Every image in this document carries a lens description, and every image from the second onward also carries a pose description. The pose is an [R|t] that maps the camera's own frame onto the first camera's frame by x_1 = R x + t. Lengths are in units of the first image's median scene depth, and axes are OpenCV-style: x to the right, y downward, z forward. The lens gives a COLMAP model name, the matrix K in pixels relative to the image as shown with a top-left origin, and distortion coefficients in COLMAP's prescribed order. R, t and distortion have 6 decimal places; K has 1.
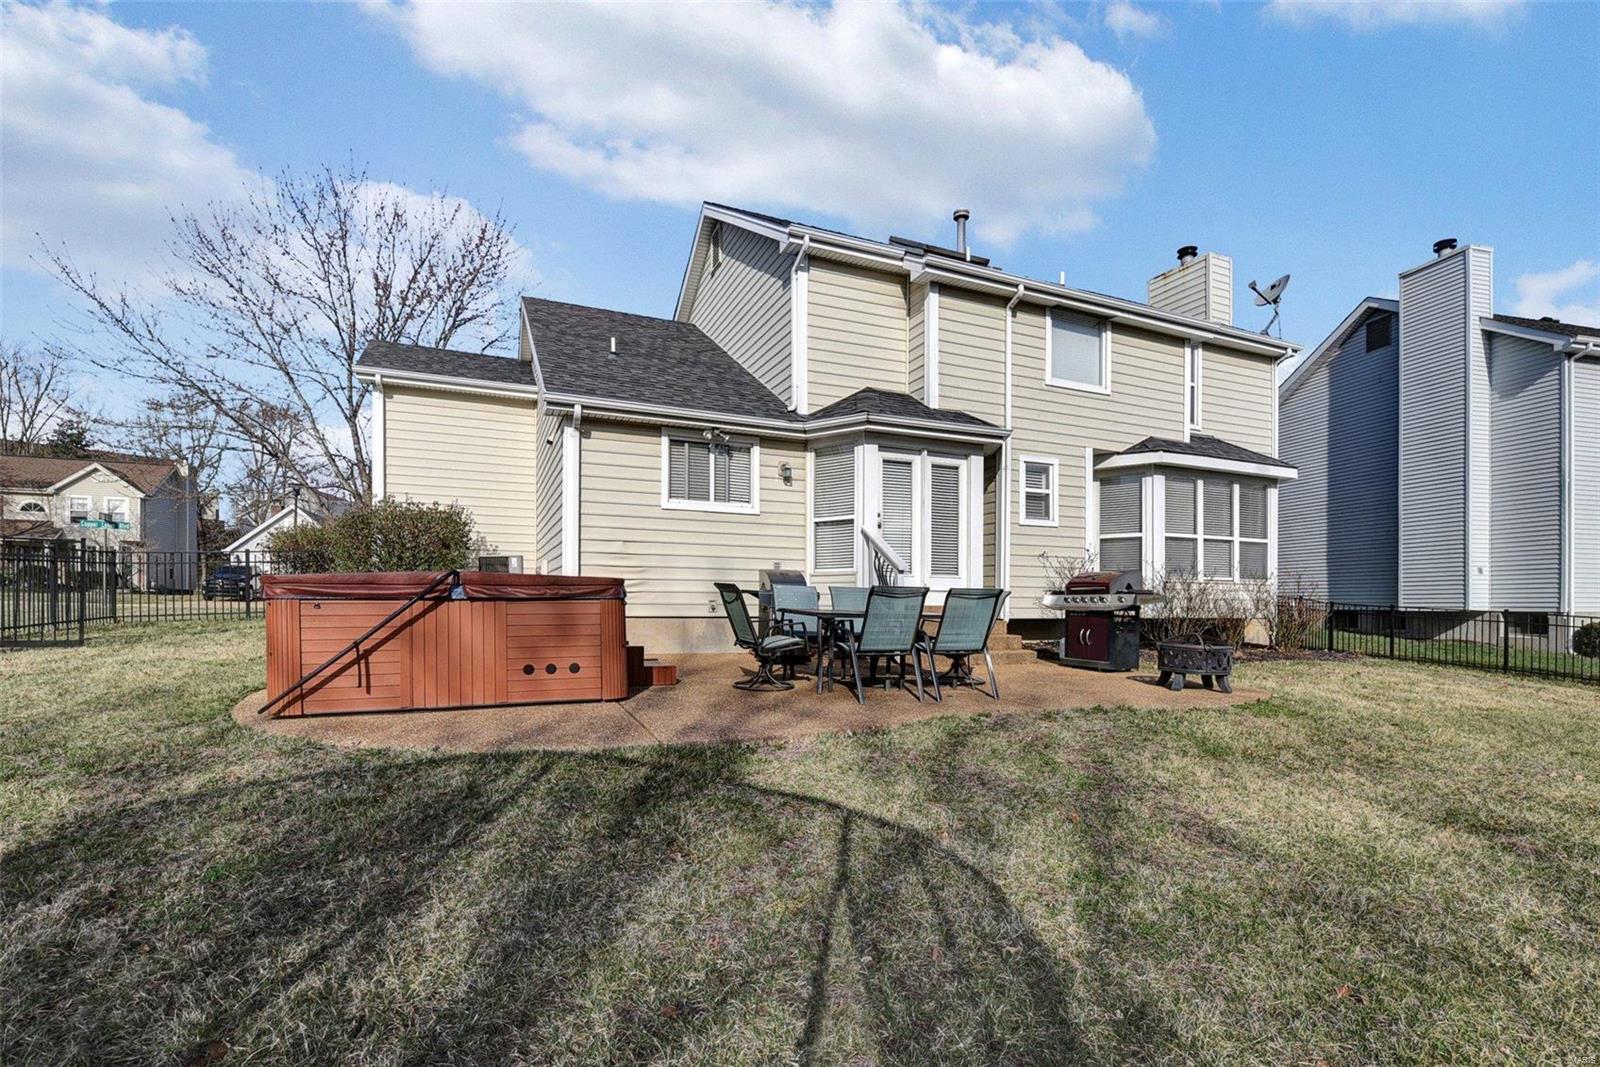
lens RADIAL K [[730.7, 0, 802.3], [0, 730.7, 602.3], [0, 0, 1]] dist [0.001125, -0.000206]
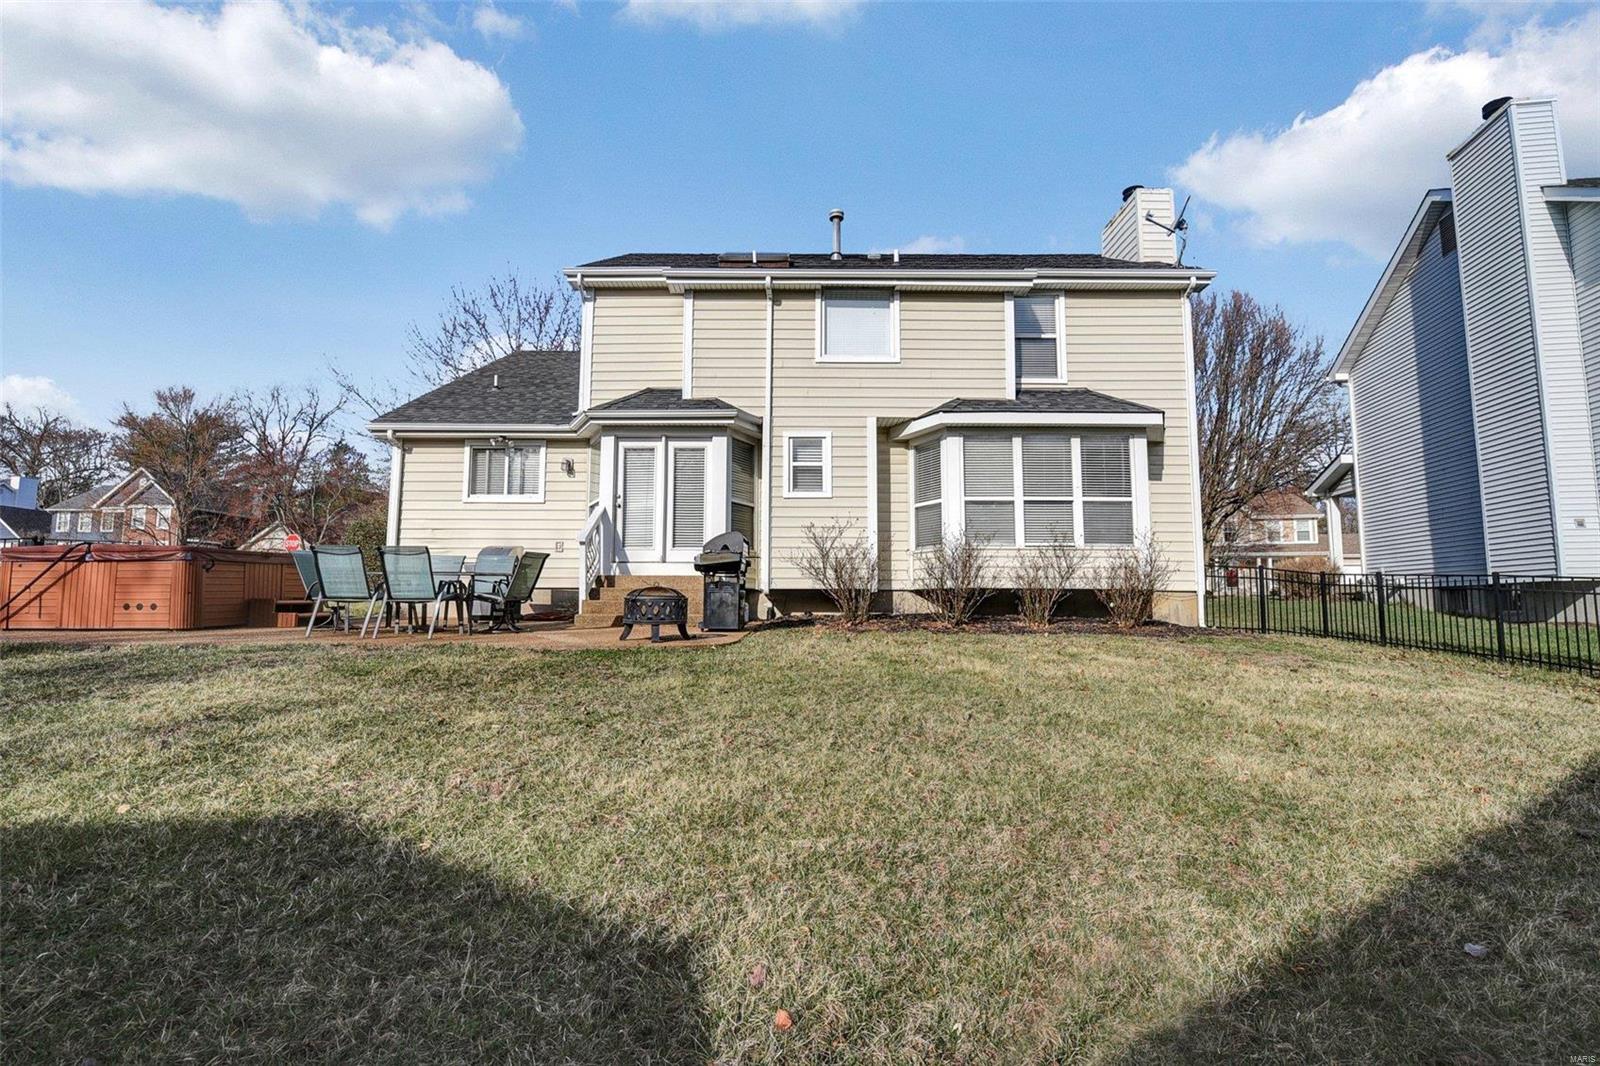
lens RADIAL K [[704.3, 0, 795.9], [0, 704.3, 528.6], [0, 0, 1]] dist [0.001591, -0.008721]
pose [[0.912778, -0.047258, -0.405713, 0.698194], [0.004043, 0.994281, -0.106721, 0.042485], [0.408436, 0.095772, 0.907749, 0.105464]]
